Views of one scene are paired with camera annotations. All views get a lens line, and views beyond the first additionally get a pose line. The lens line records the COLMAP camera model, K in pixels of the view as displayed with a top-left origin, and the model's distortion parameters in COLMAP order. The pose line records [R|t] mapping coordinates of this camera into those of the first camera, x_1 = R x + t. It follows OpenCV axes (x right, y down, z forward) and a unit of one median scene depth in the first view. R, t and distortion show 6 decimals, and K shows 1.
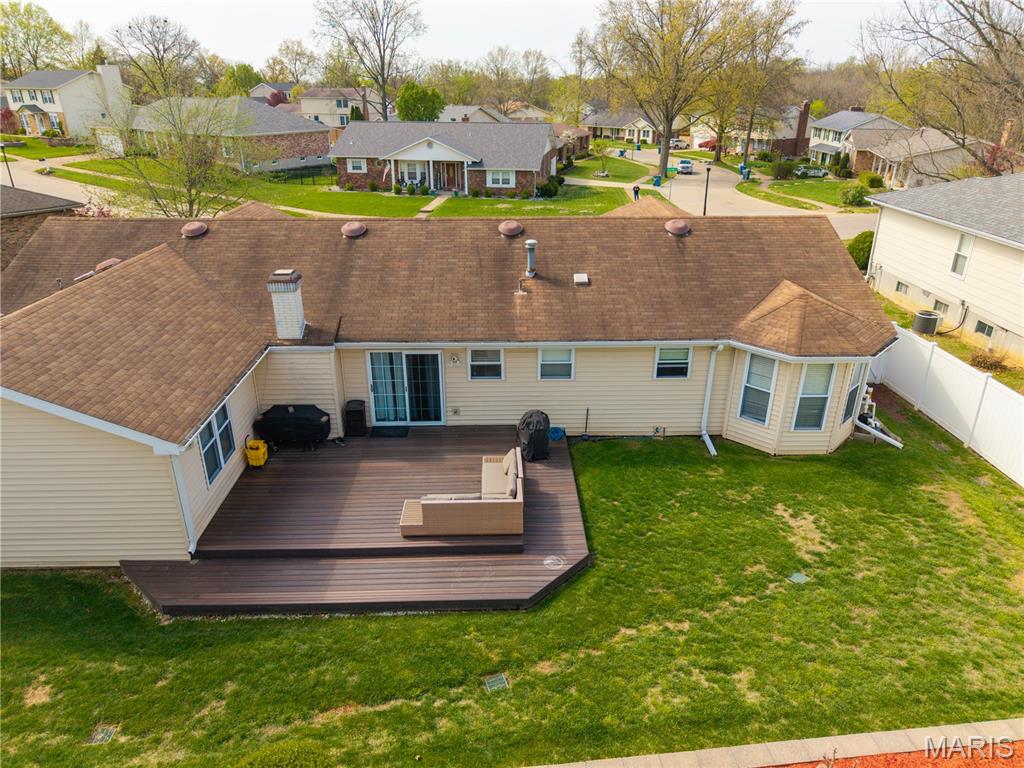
lens RADIAL K [[686.3, 0, 512.3], [0, 686.3, 385.9], [0, 0, 1]] dist [0.012811, -0.009440]
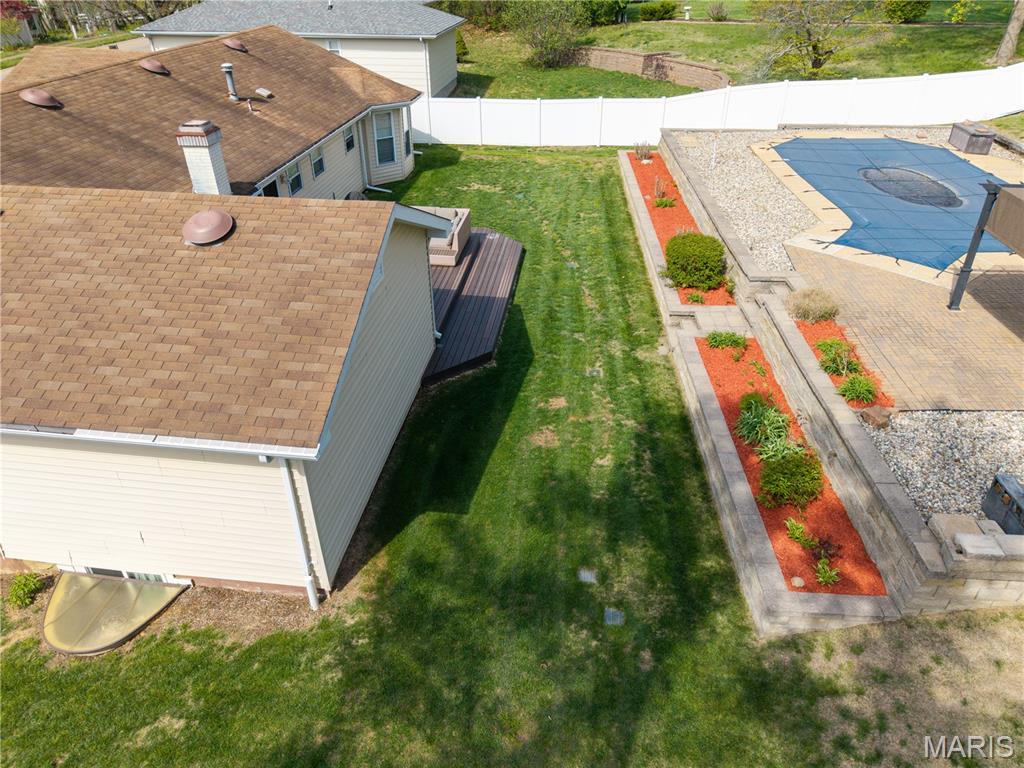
lens RADIAL K [[686.3, 0, 512.3], [0, 686.3, 385.9], [0, 0, 1]] dist [0.012811, -0.009440]
pose [[0.146163, -0.536278, 0.831289, -1.088260], [0.398483, 0.801043, 0.446702, -0.118296], [-0.905455, 0.265963, 0.330780, 0.395587]]
